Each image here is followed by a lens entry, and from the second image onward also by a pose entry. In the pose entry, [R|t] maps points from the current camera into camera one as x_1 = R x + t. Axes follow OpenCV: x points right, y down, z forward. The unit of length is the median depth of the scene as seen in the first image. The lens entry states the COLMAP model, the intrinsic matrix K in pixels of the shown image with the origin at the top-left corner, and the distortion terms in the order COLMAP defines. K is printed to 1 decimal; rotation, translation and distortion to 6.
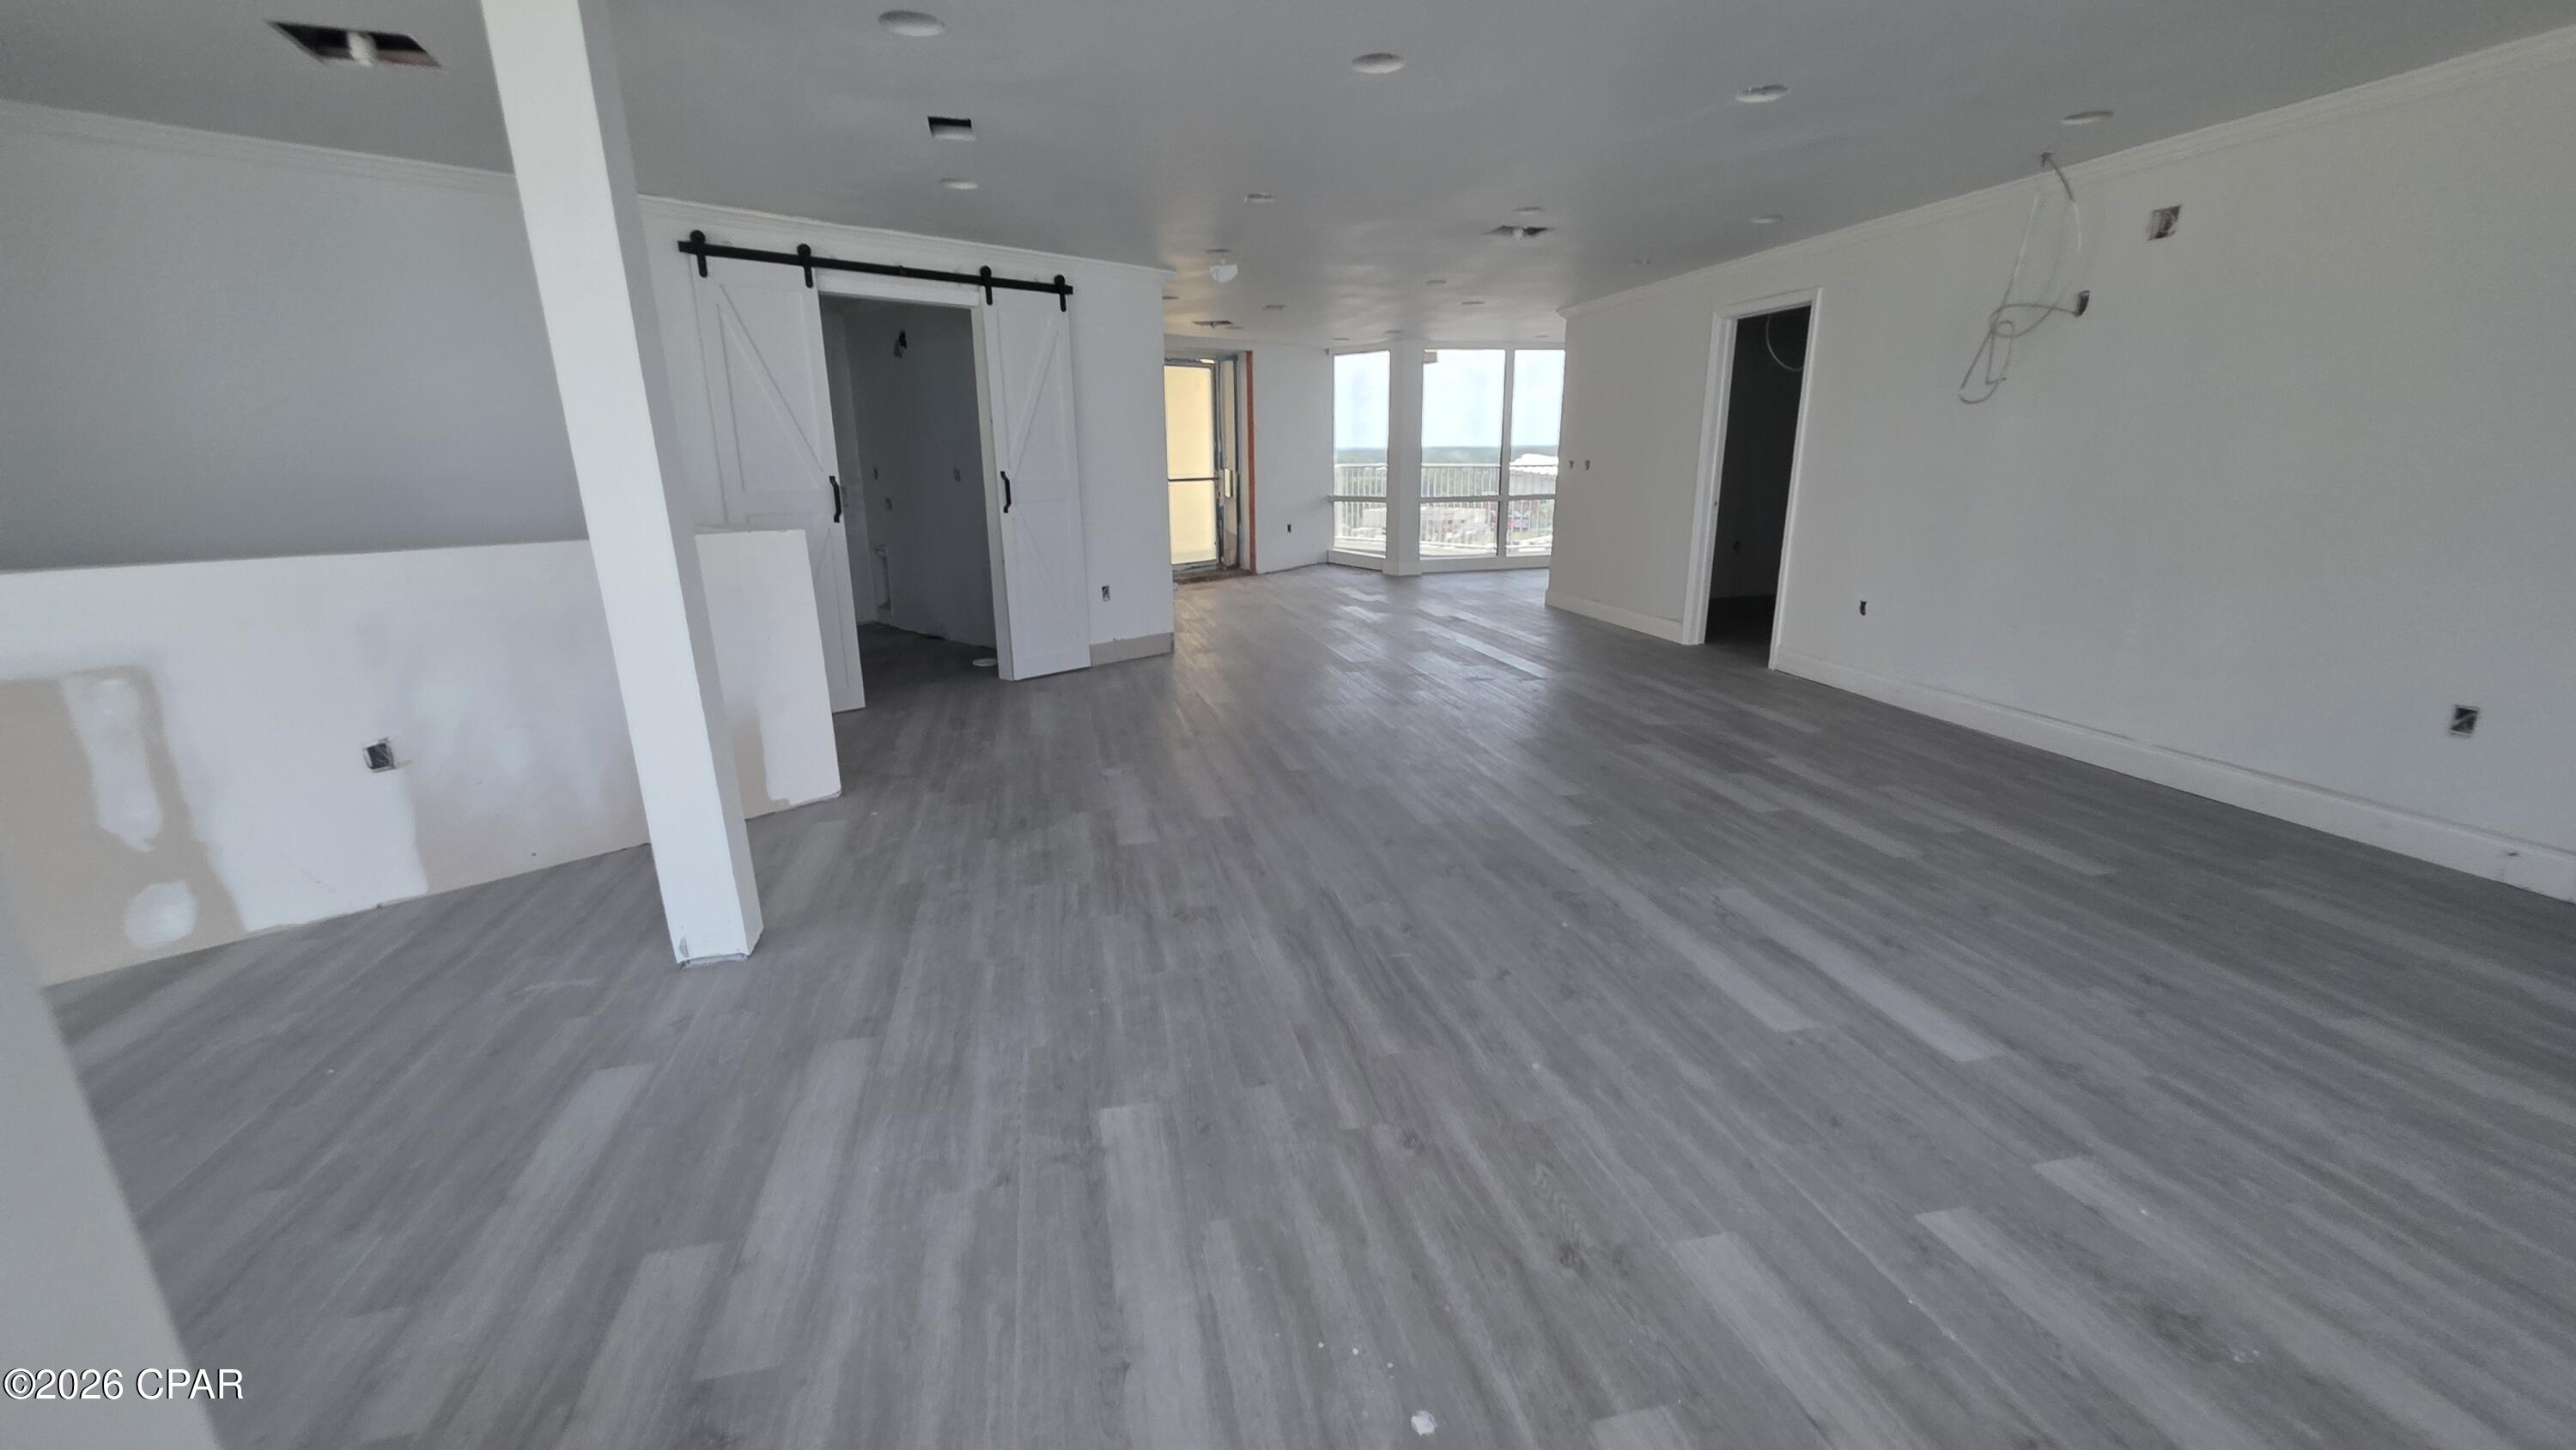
lens RADIAL K [[1040.7, 0, 1267.4], [0, 1040.7, 738.0], [0, 0, 1]] dist [0.000586, 0.000245]
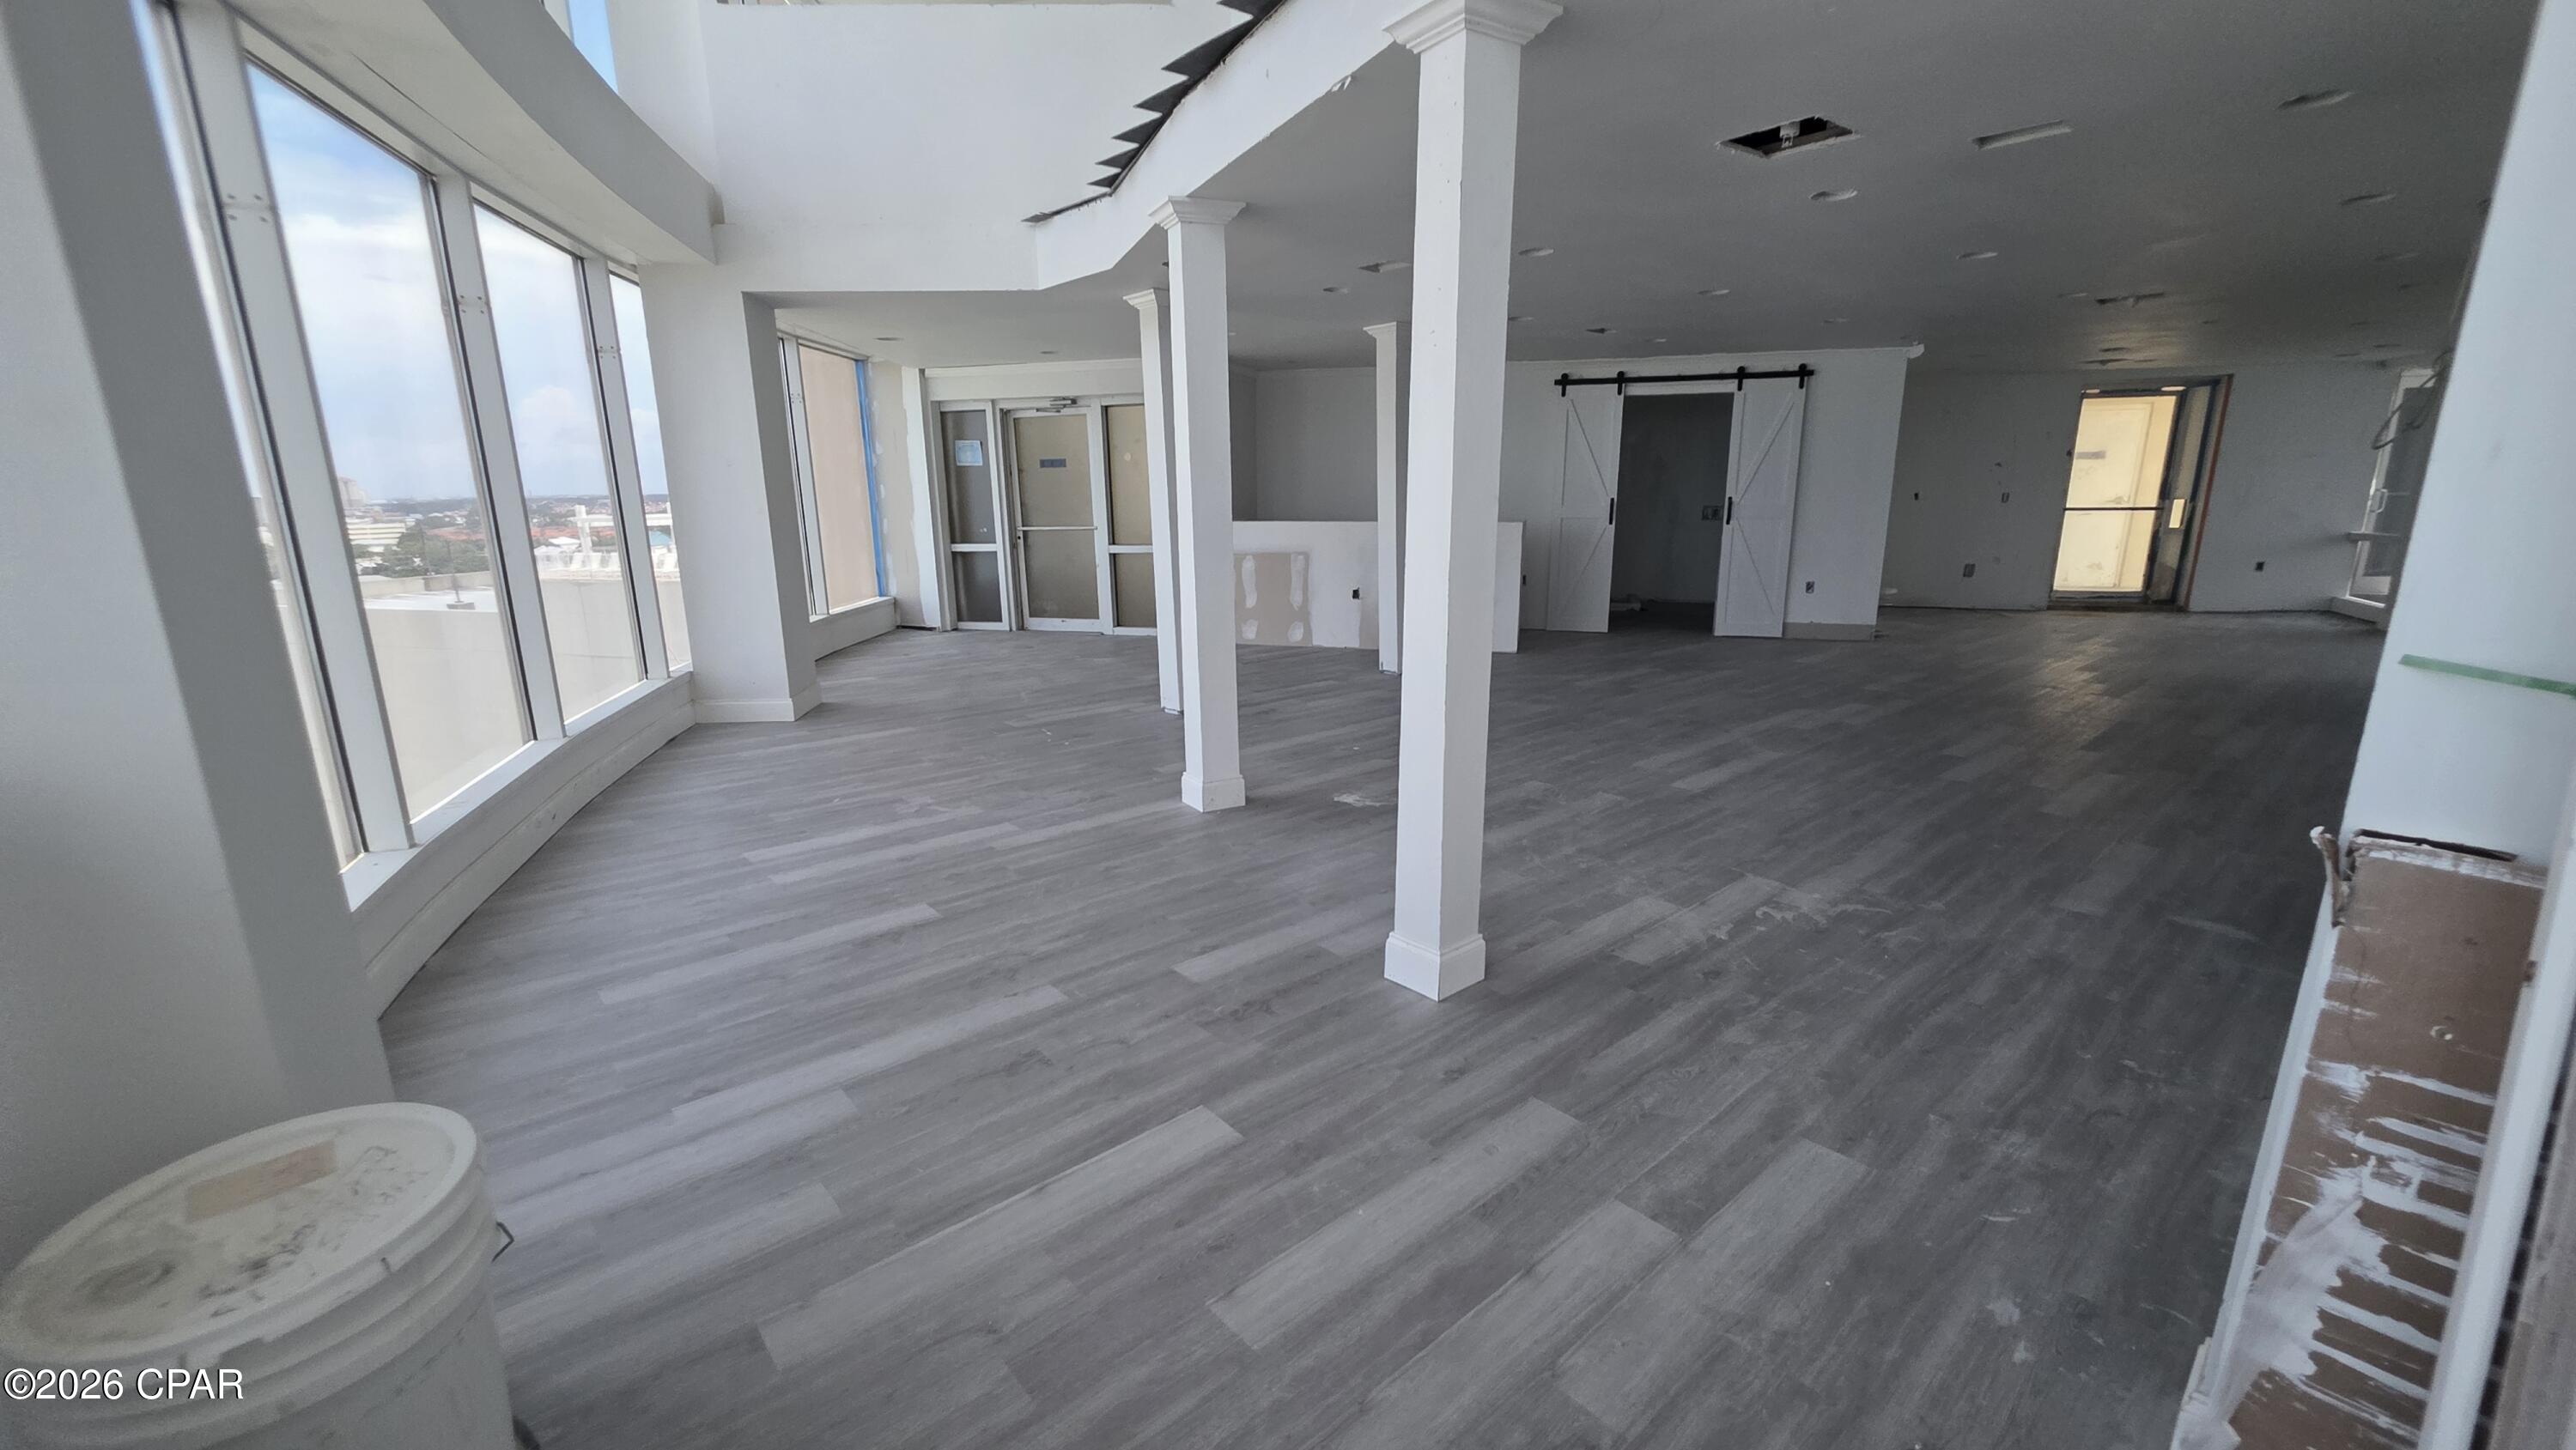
lens RADIAL K [[1040.7, 0, 1269.9], [0, 1040.7, 737.4], [0, 0, 1]] dist [0.000586, 0.000245]
pose [[0.470774, 0.215631, -0.855497, 1.104031], [-0.231277, 0.965924, 0.116195, 0.086517], [0.851401, 0.143155, 0.504603, -0.404388]]
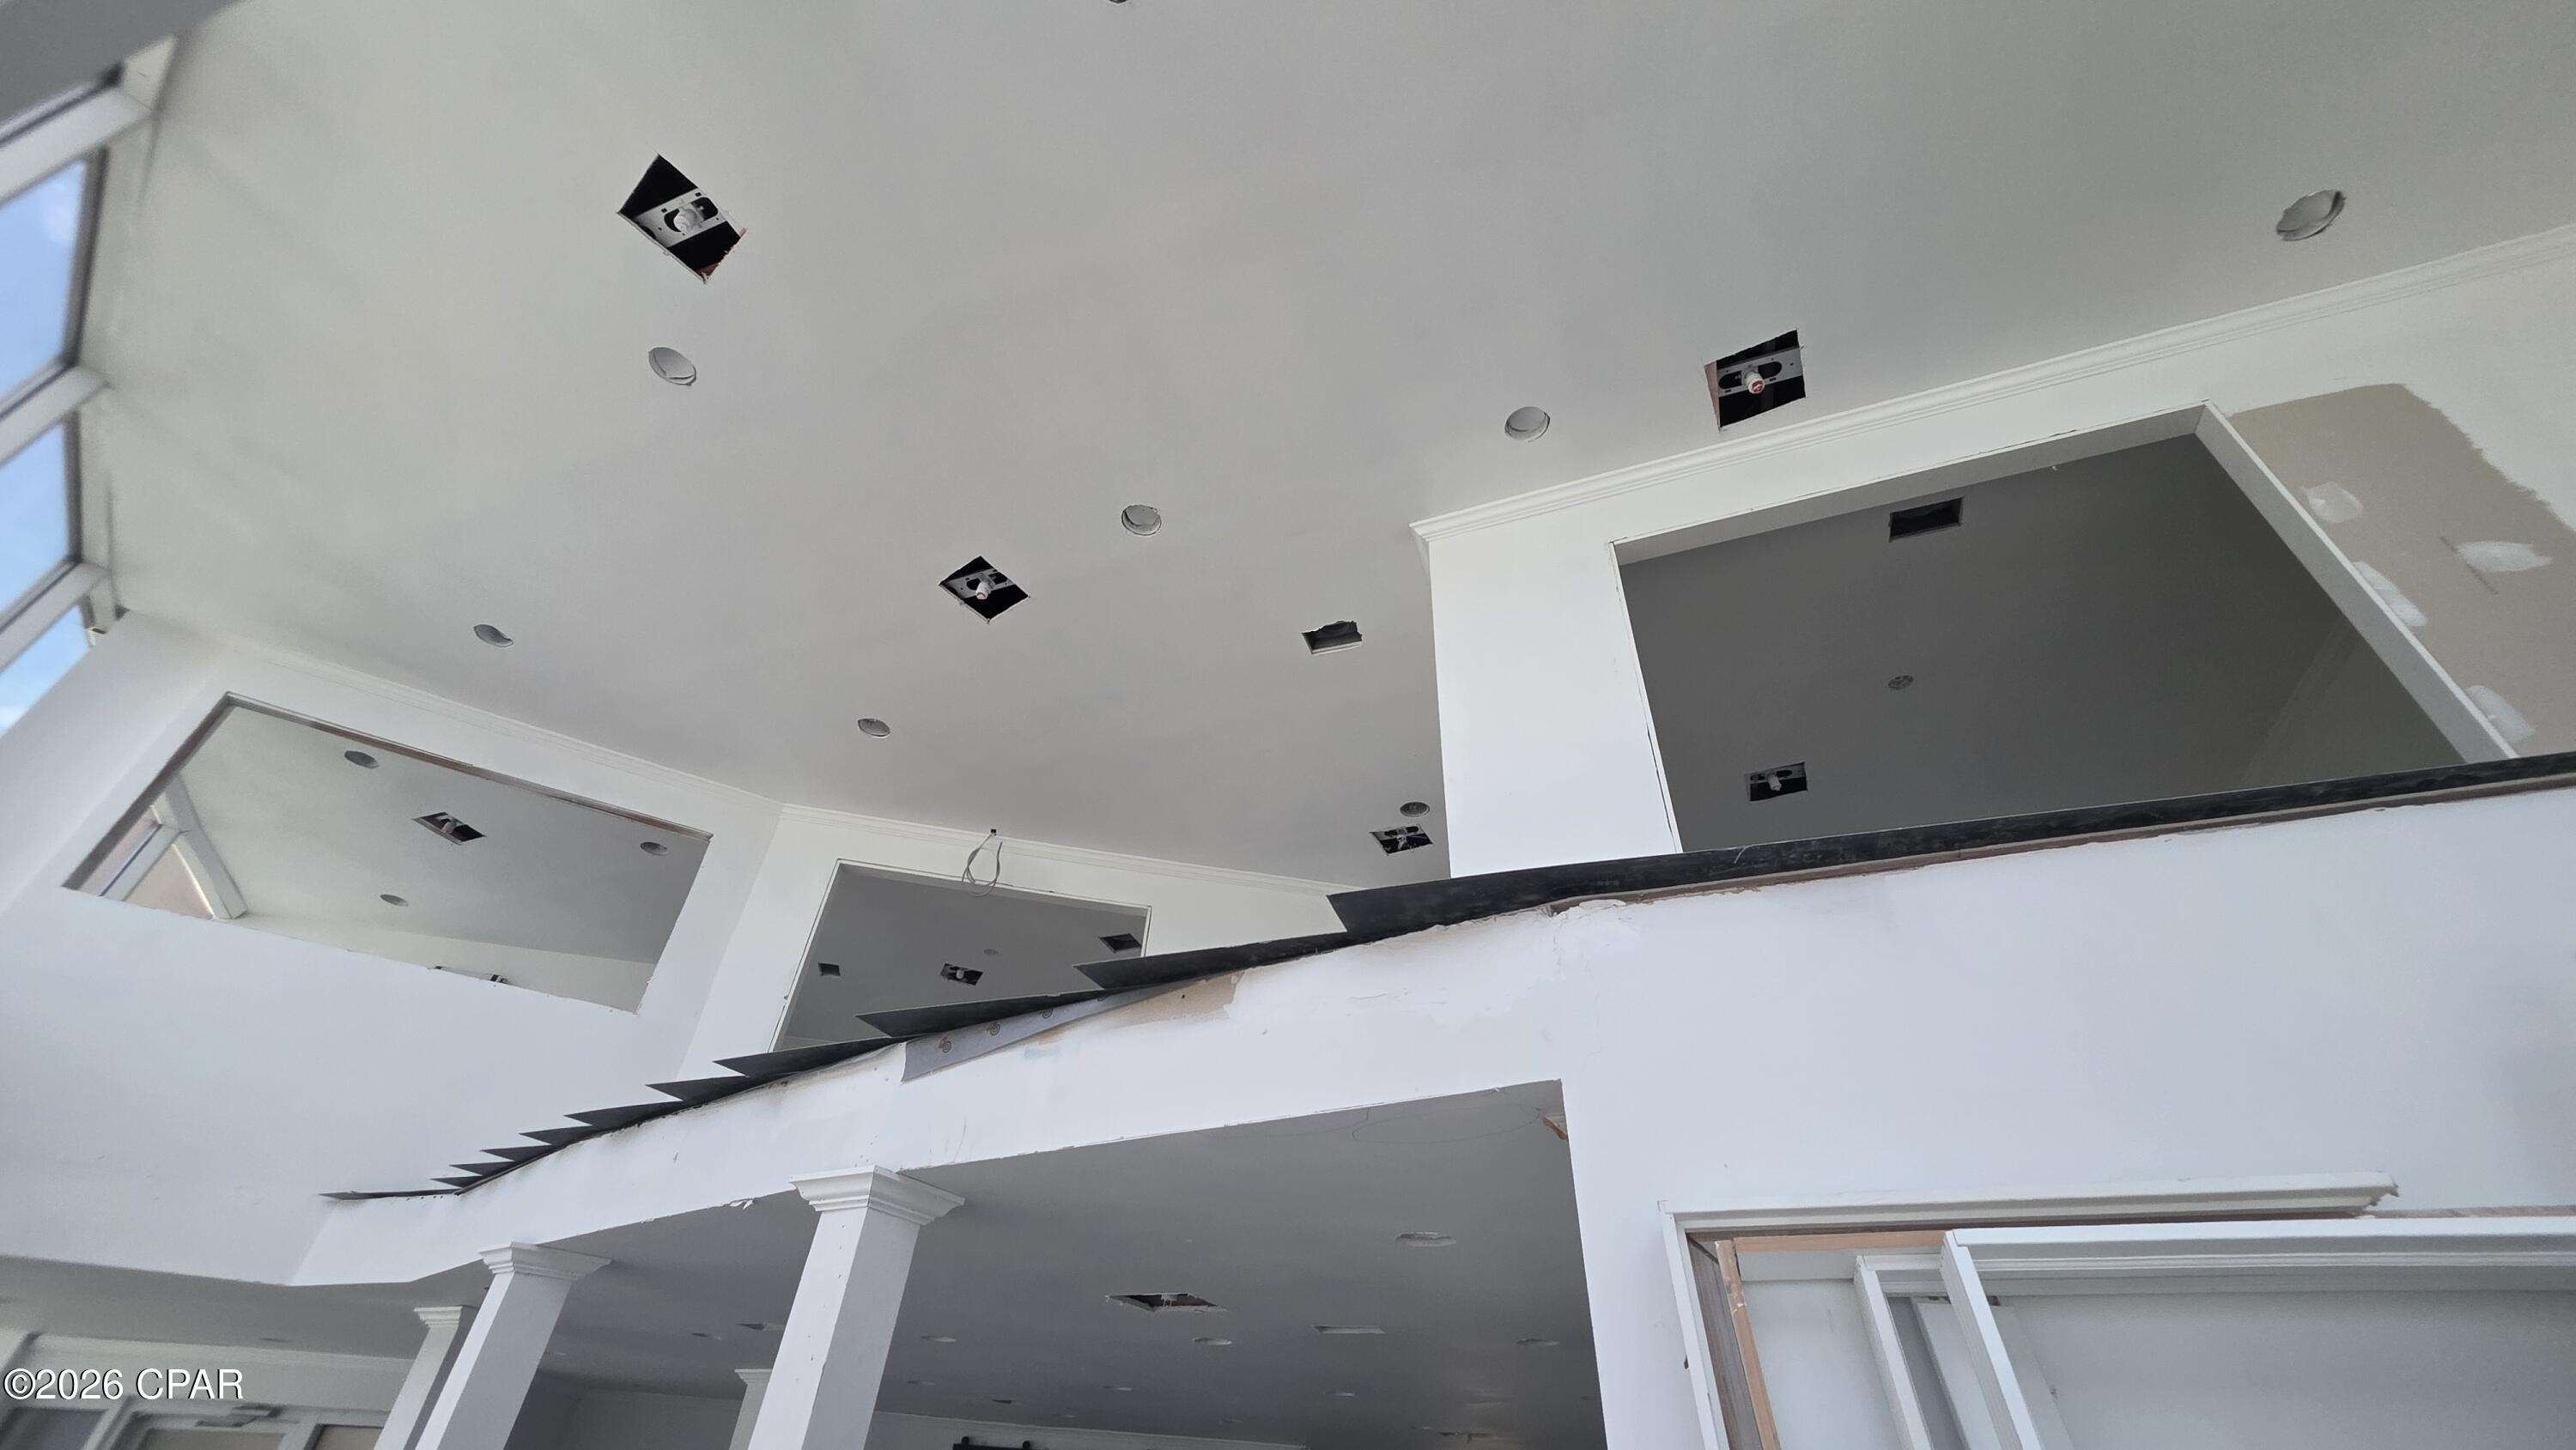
lens RADIAL K [[1040.7, 0, 1272.7], [0, 1040.7, 714.4], [0, 0, 1]] dist [0.000586, 0.000245]
pose [[0.830494, -0.301258, -0.468534, 1.133076], [-0.205737, 0.615761, -0.760599, -0.012204], [0.517641, 0.728067, 0.449406, -0.429329]]
